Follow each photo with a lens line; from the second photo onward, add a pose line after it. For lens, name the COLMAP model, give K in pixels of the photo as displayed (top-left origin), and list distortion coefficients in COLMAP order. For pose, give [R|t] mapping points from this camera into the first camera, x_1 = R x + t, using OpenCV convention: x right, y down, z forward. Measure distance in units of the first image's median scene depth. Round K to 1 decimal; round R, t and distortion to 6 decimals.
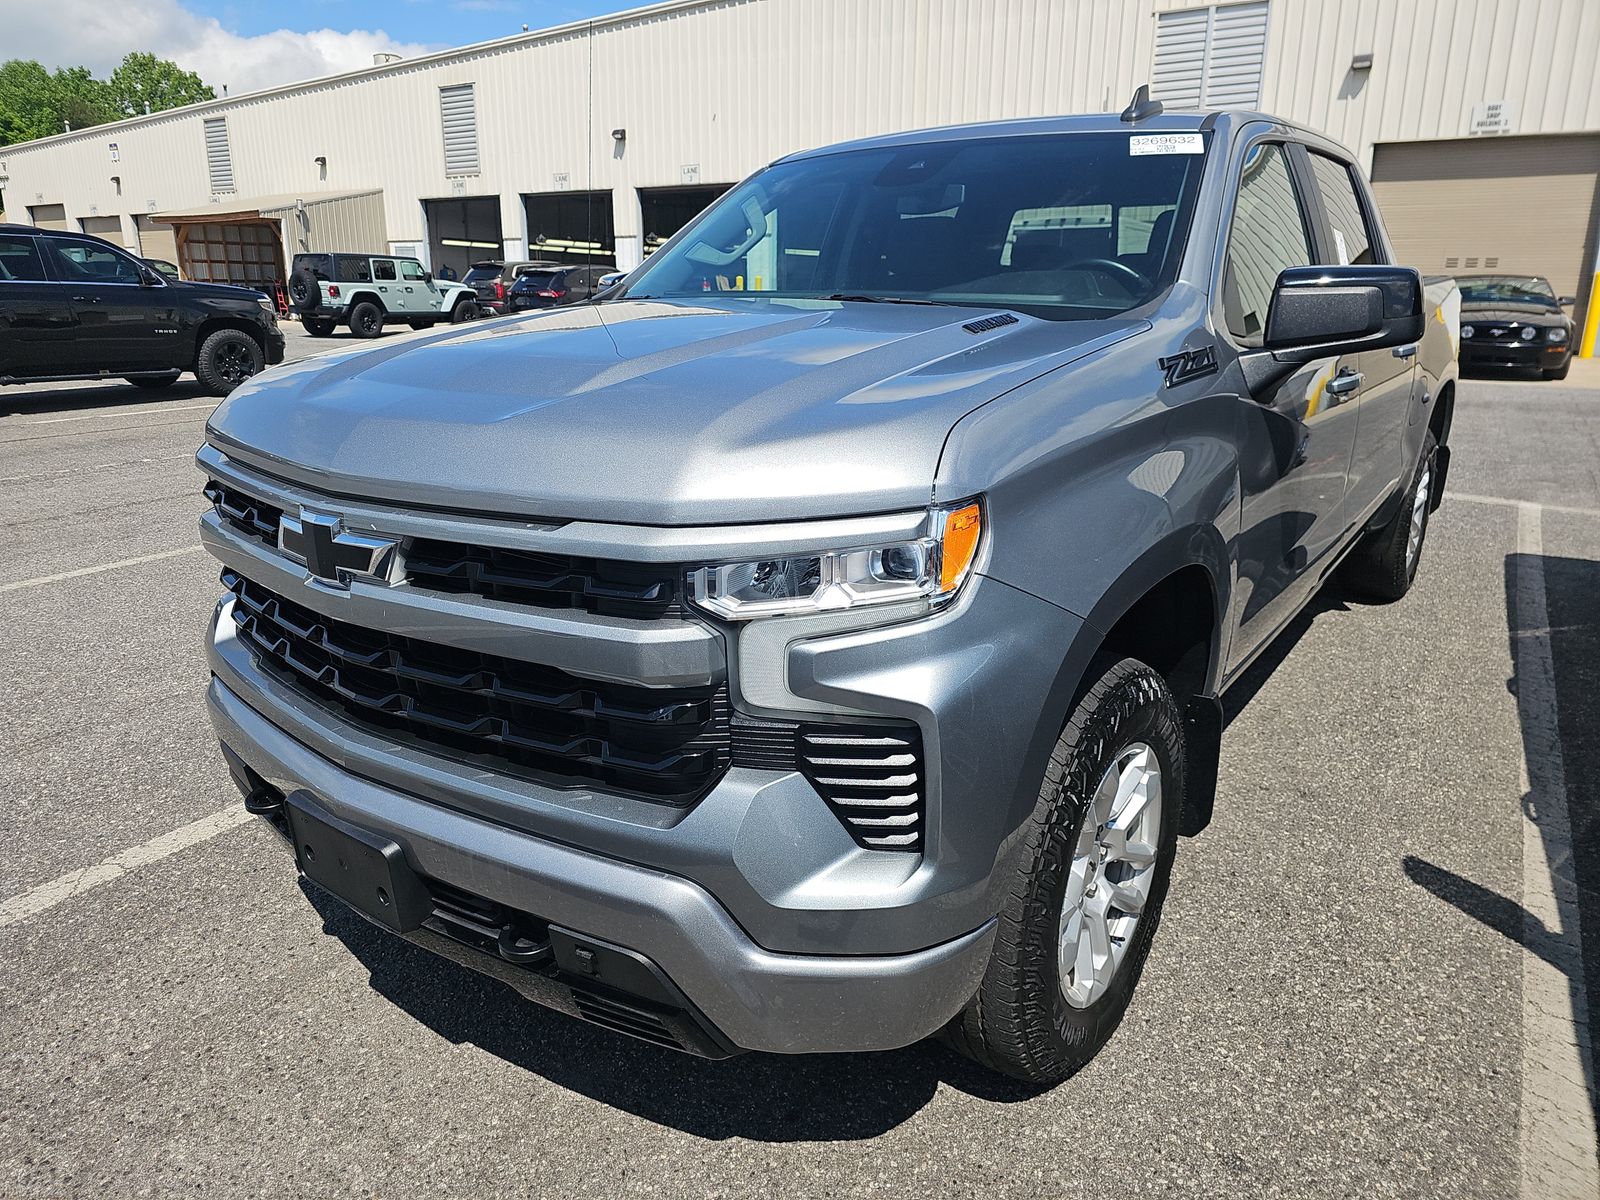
lens RADIAL K [[1054.3, 0, 771.6], [0, 1054.3, 613.4], [0, 0, 1]] dist [0.048060, -0.050126]
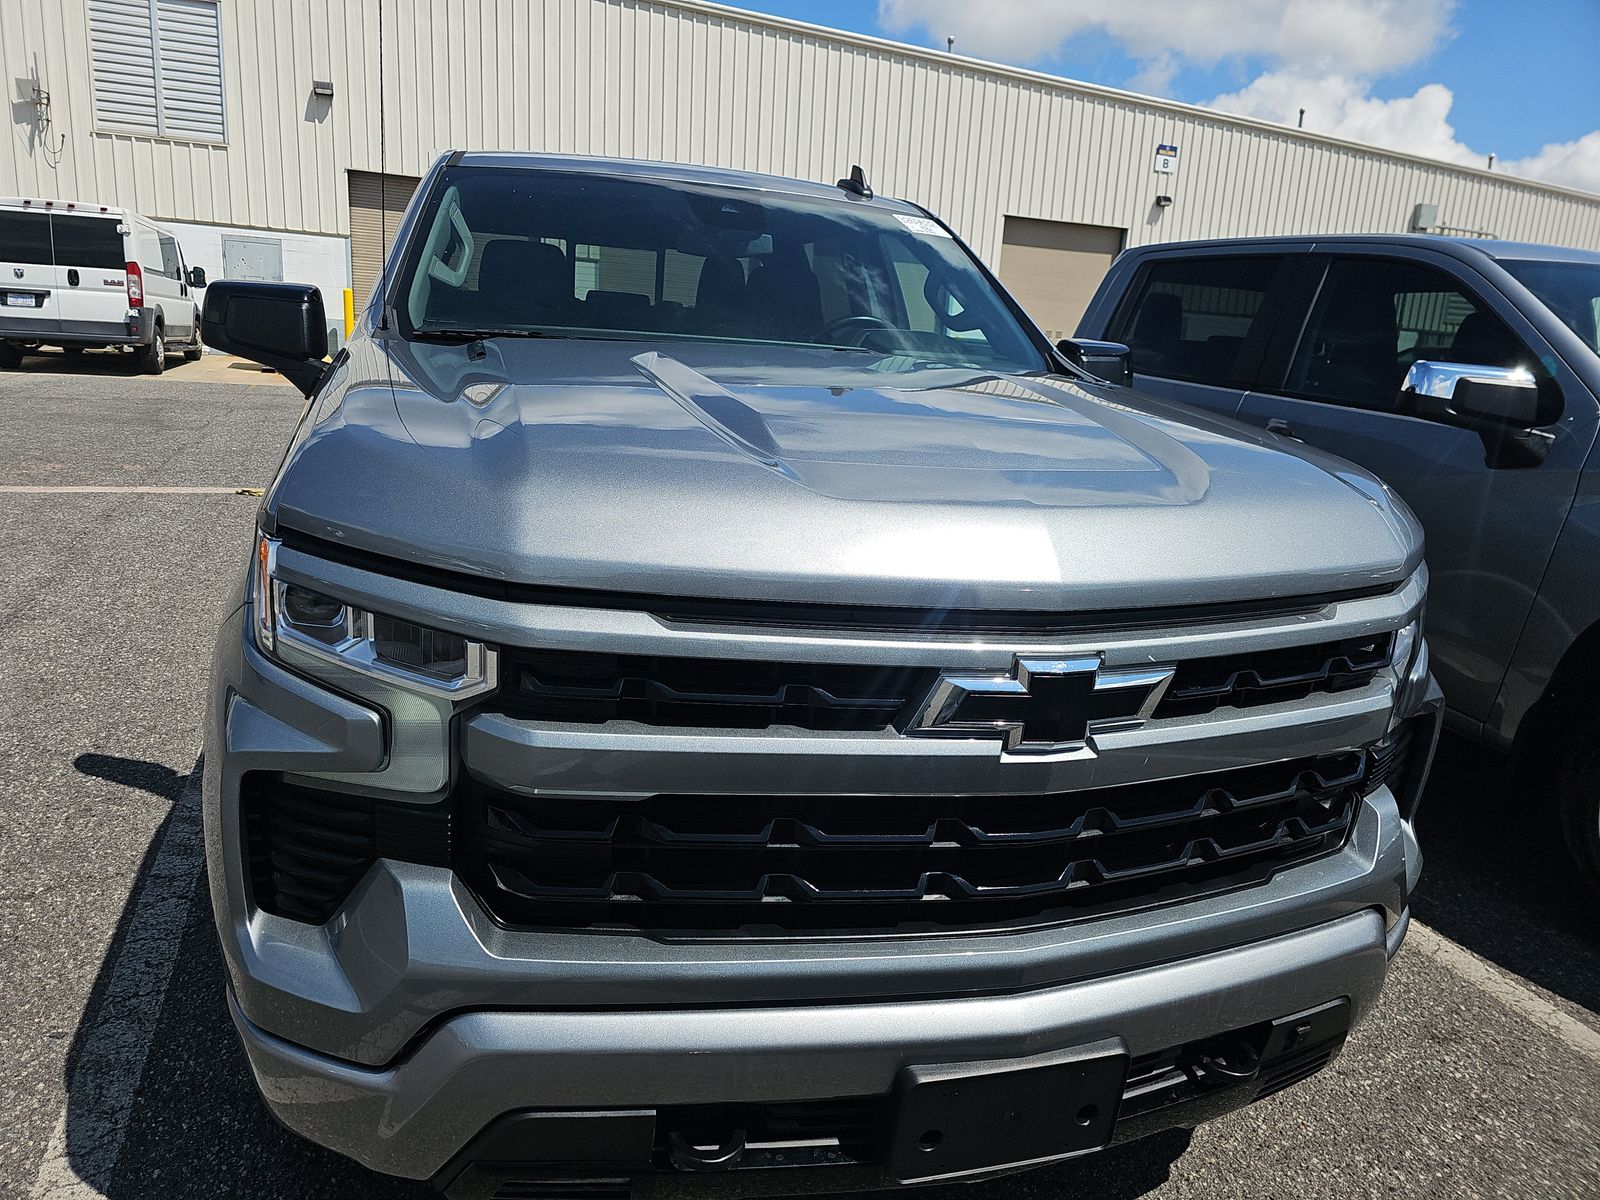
lens RADIAL K [[1054.3, 0, 771.6], [0, 1054.3, 613.4], [0, 0, 1]] dist [0.048060, -0.050126]
pose [[0.588389, -0.168948, 0.790730, -0.701026], [0.173459, 0.981534, 0.080644, -0.137062], [-0.789753, 0.089709, 0.606829, 0.436679]]
